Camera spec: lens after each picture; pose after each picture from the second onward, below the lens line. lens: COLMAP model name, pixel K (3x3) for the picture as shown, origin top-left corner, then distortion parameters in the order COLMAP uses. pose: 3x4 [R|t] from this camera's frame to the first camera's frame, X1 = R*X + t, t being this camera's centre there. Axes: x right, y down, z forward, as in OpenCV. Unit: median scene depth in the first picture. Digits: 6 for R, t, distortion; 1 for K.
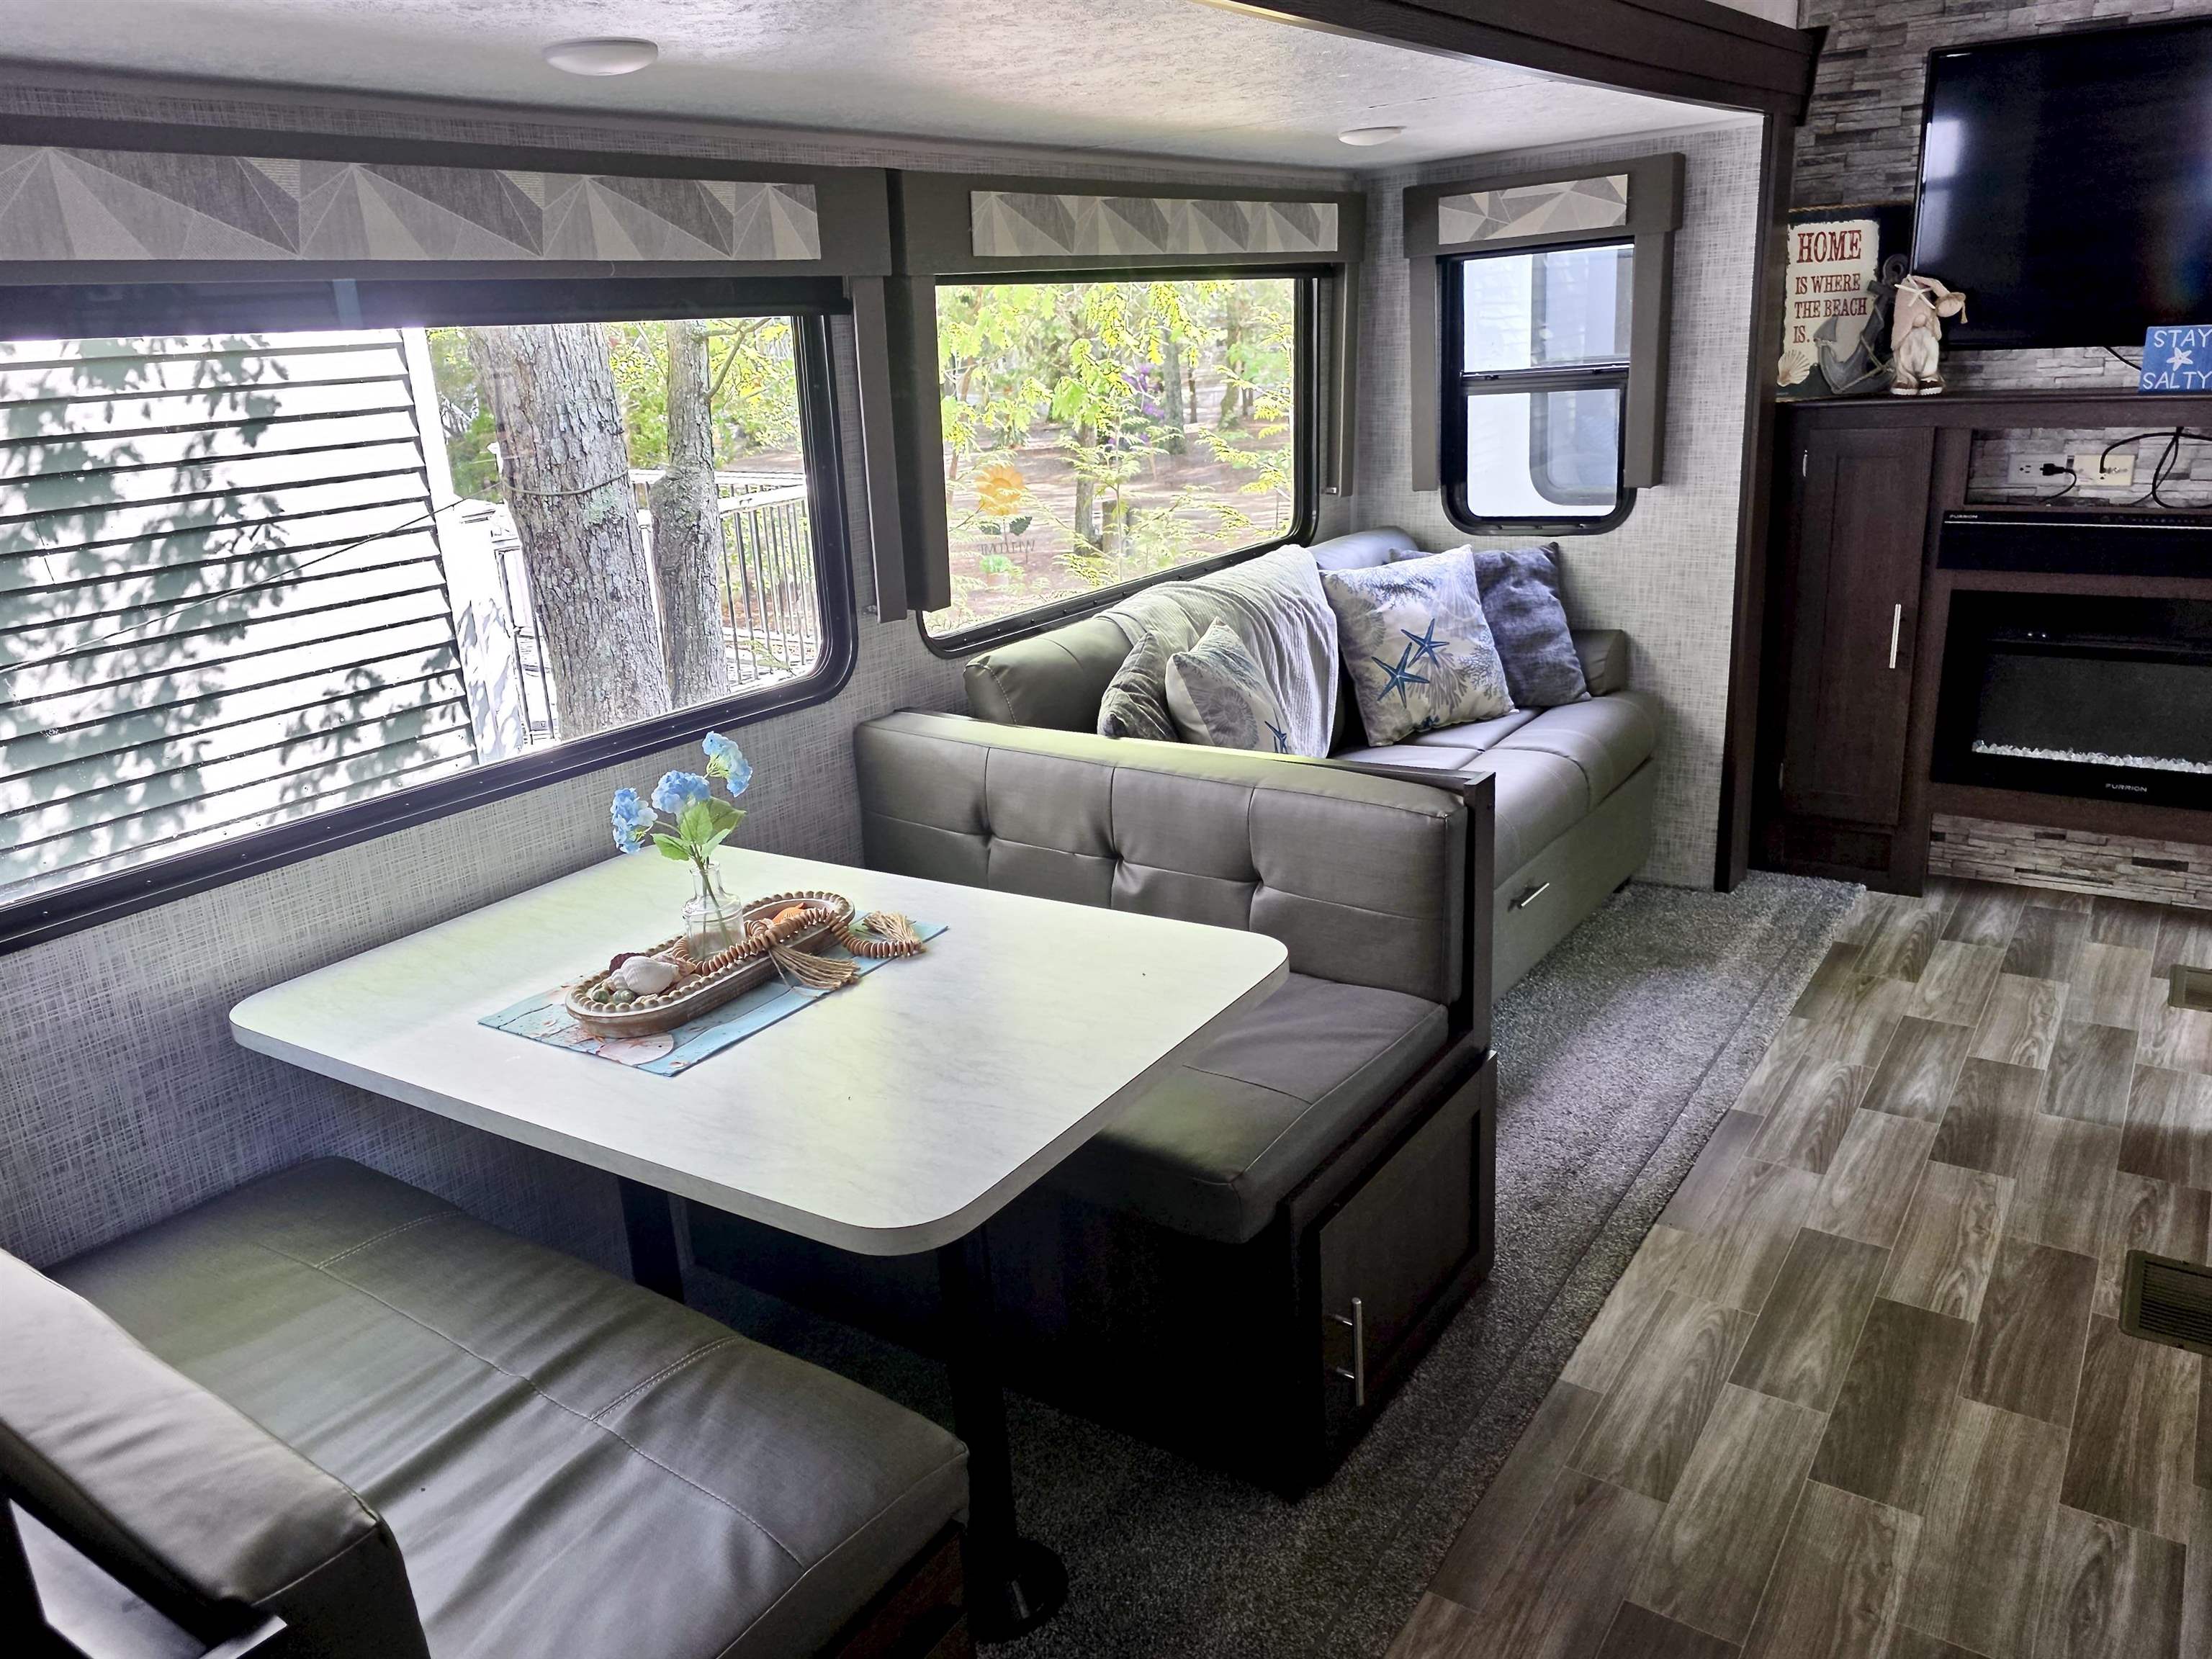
lens RADIAL K [[1607.7, 0, 1080.7], [0, 1607.7, 824.5], [0, 0, 1]] dist [0.054194, -0.046352]
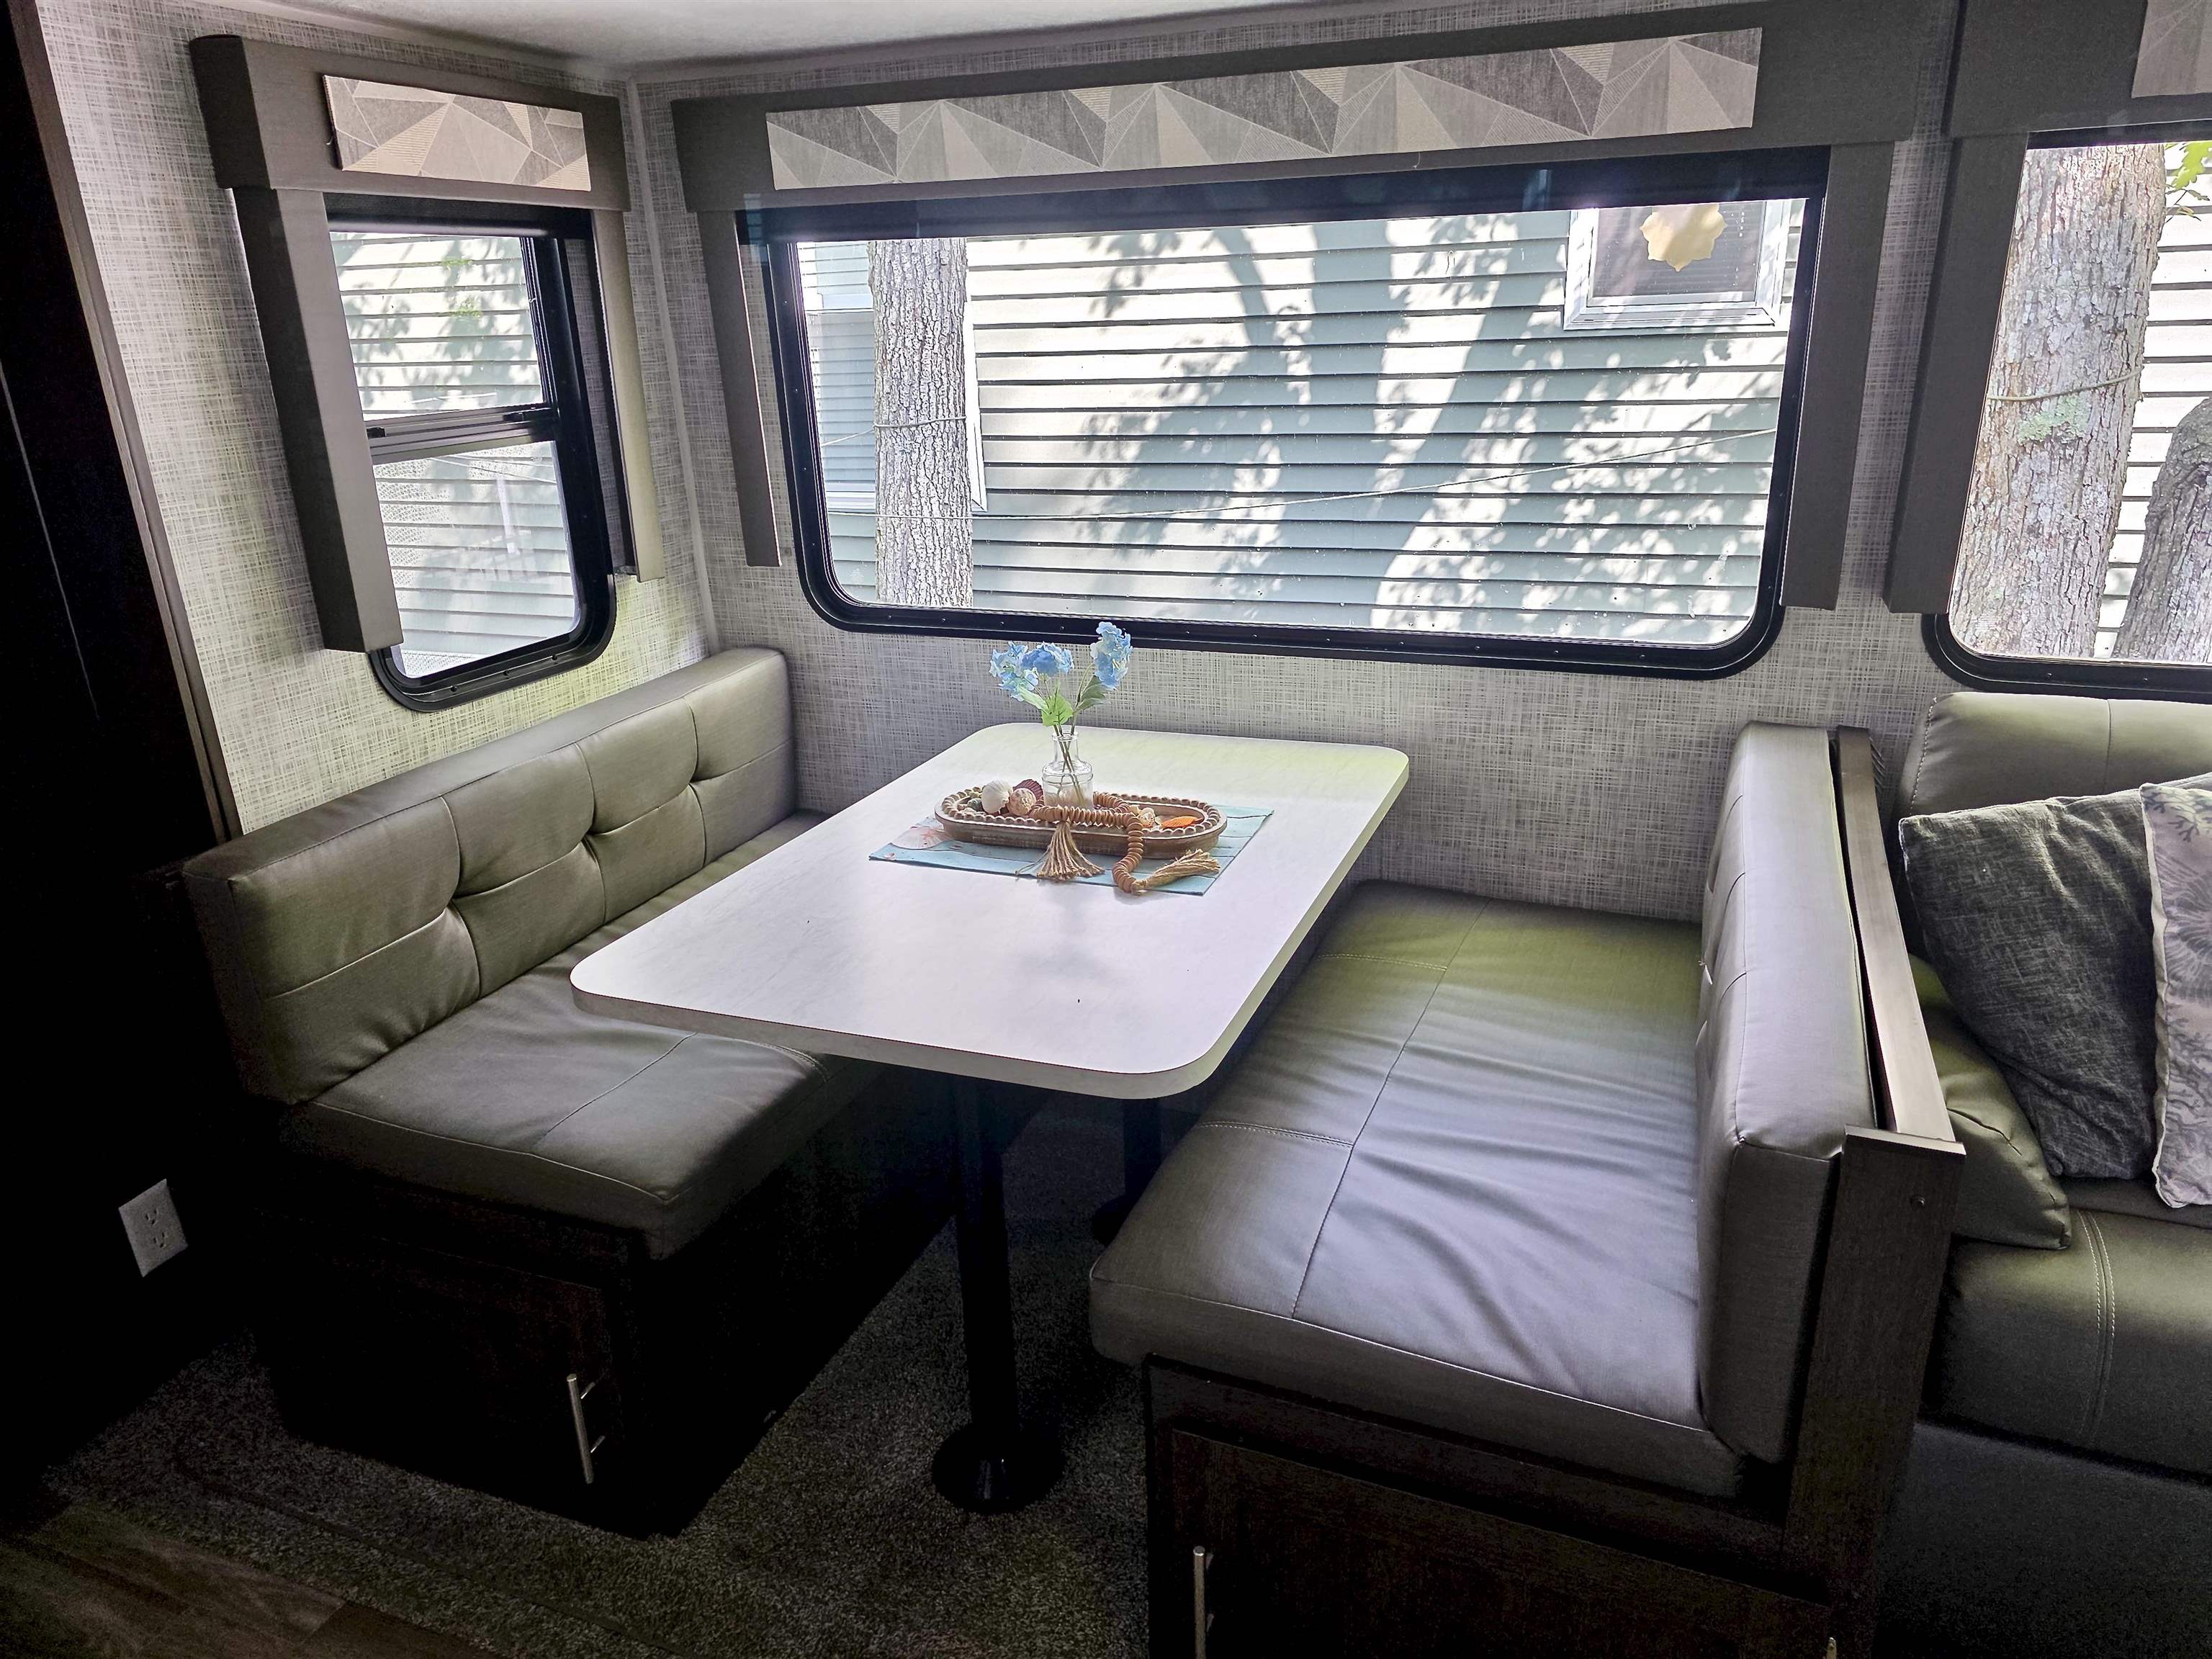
lens RADIAL K [[1488.8, 0, 1141.6], [0, 1488.8, 802.4], [0, 0, 1]] dist [0.053823, -0.045474]
pose [[0.234785, 0.367880, -0.899744, 0.386641], [-0.271752, 0.913551, 0.302613, -0.137101], [0.933288, 0.173459, 0.314461, 0.394569]]
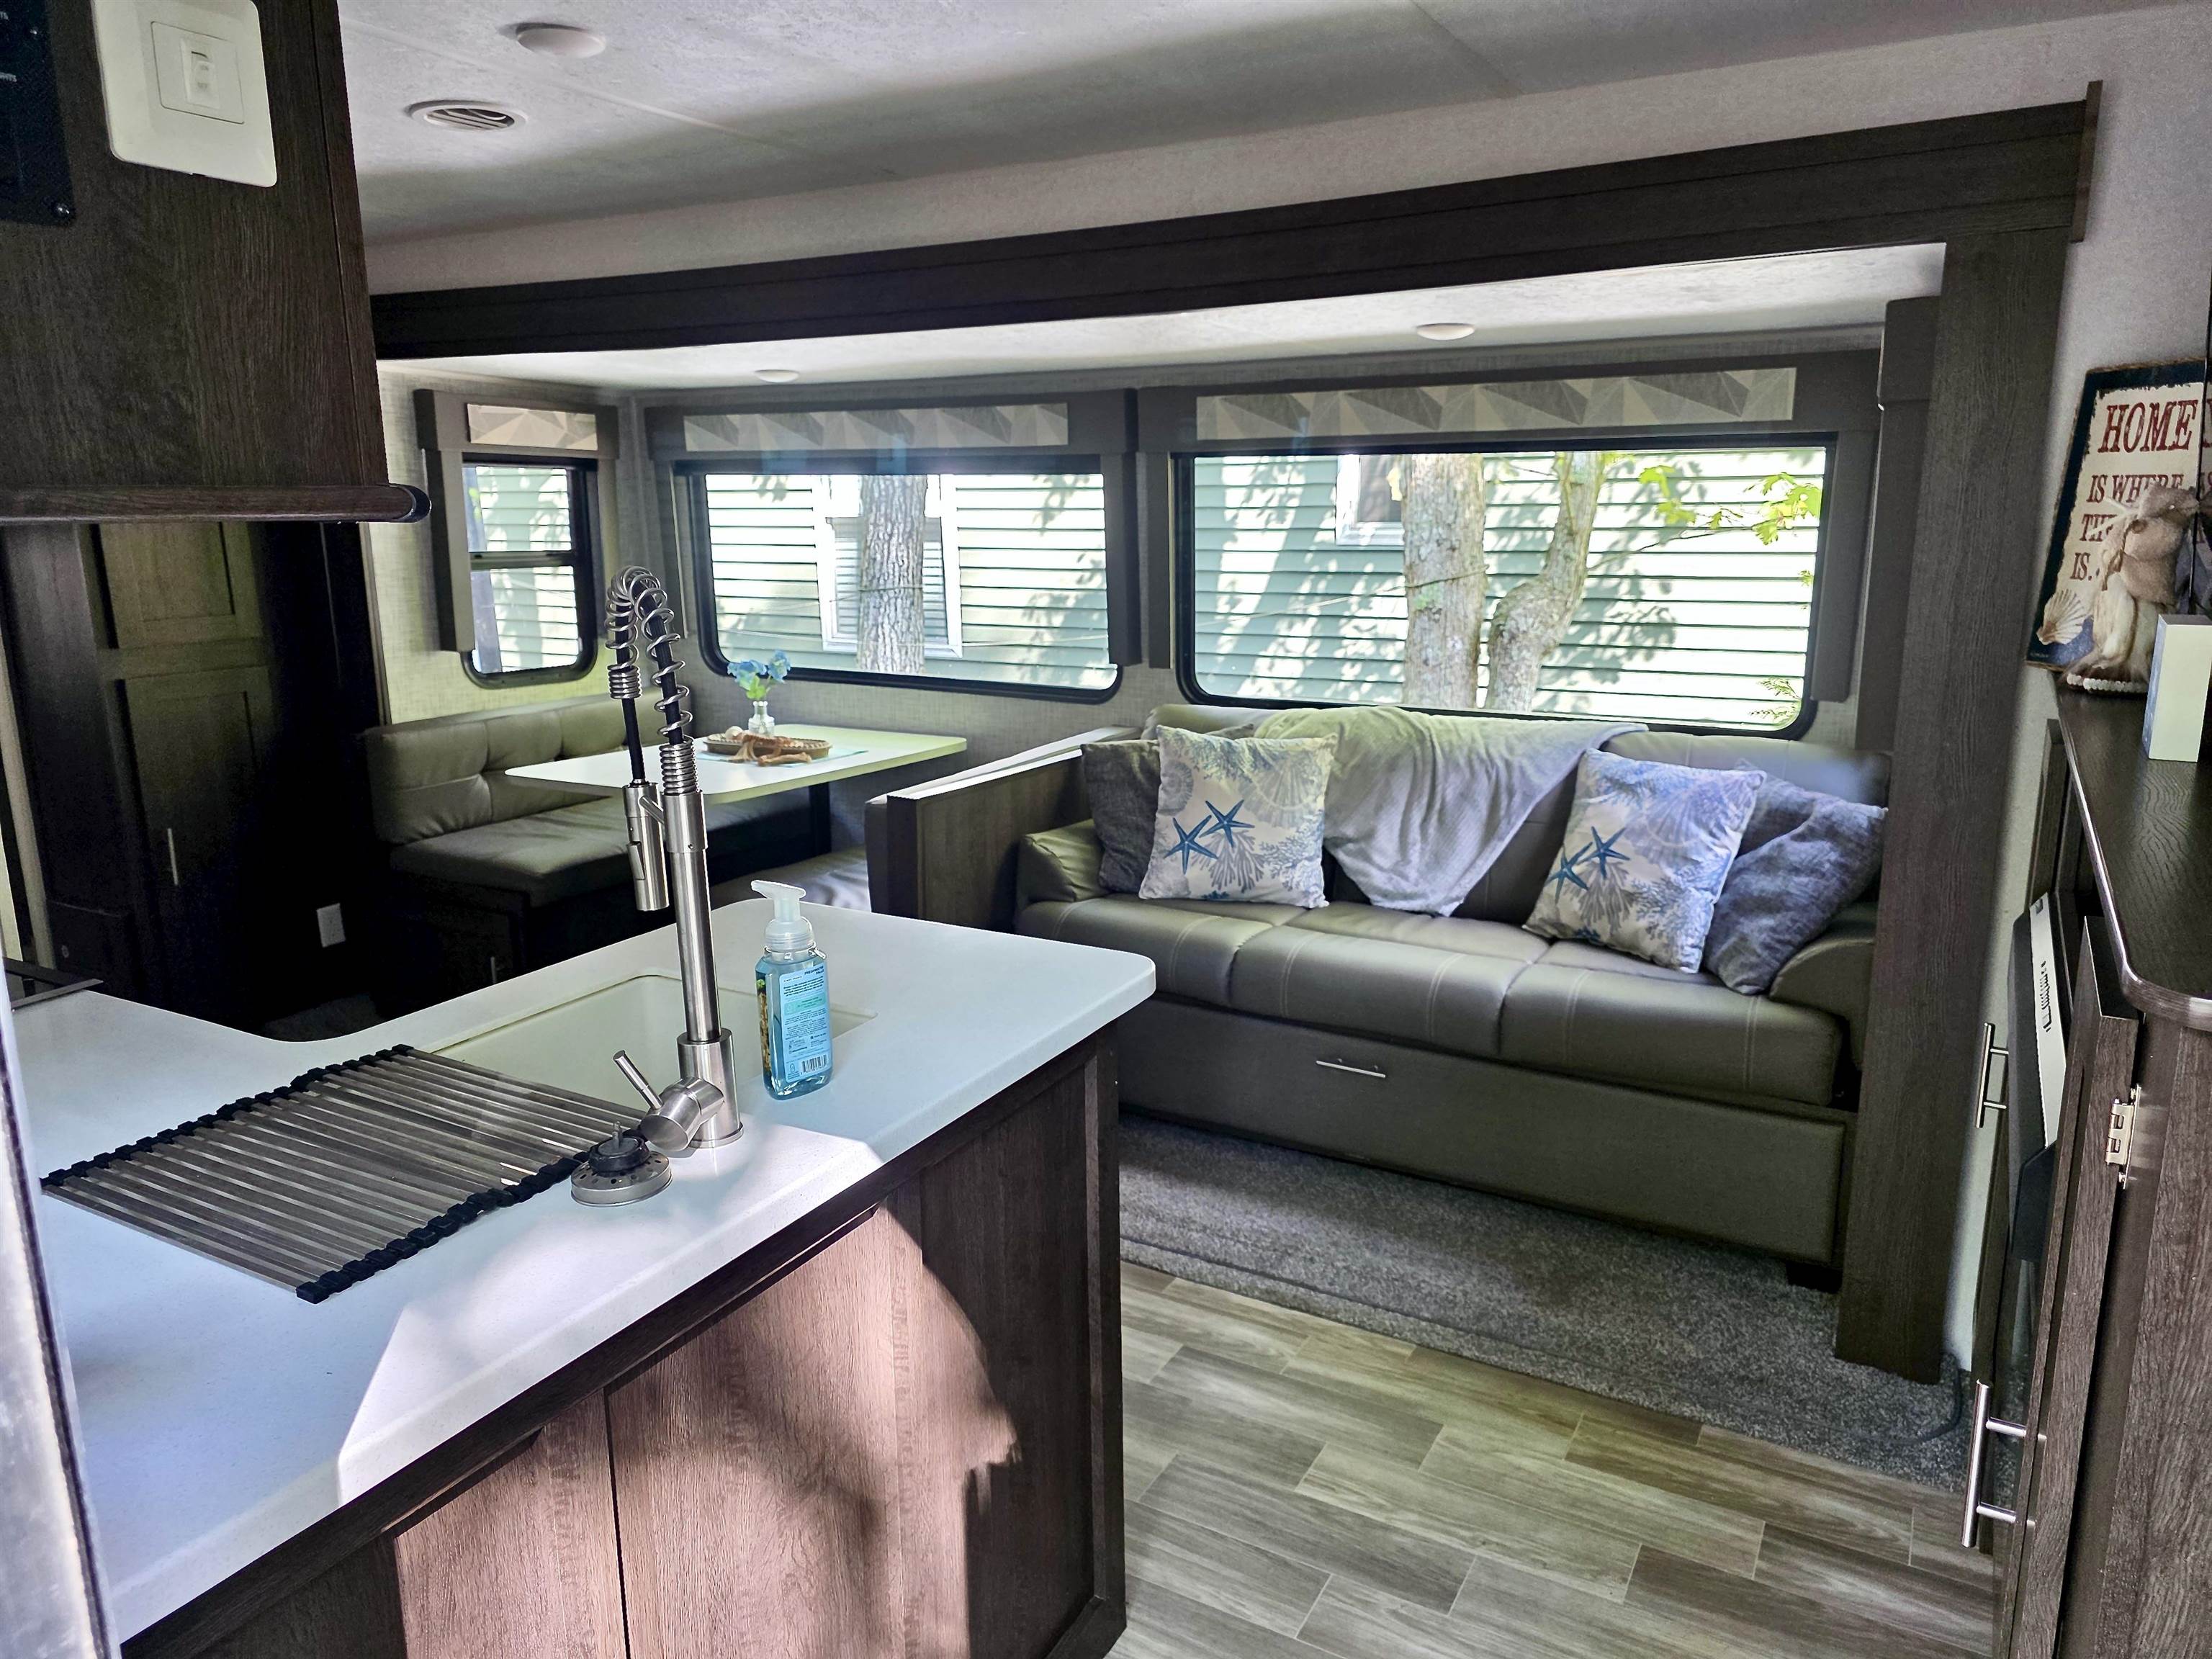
lens RADIAL K [[1488.8, 0, 1154.6], [0, 1488.8, 810.1], [0, 0, 1]] dist [0.053823, -0.045474]
pose [[0.106712, 0.257126, -0.960468, 1.061739], [-0.300835, 0.929057, 0.215293, -0.254417], [0.947687, 0.265968, 0.176494, 0.647209]]
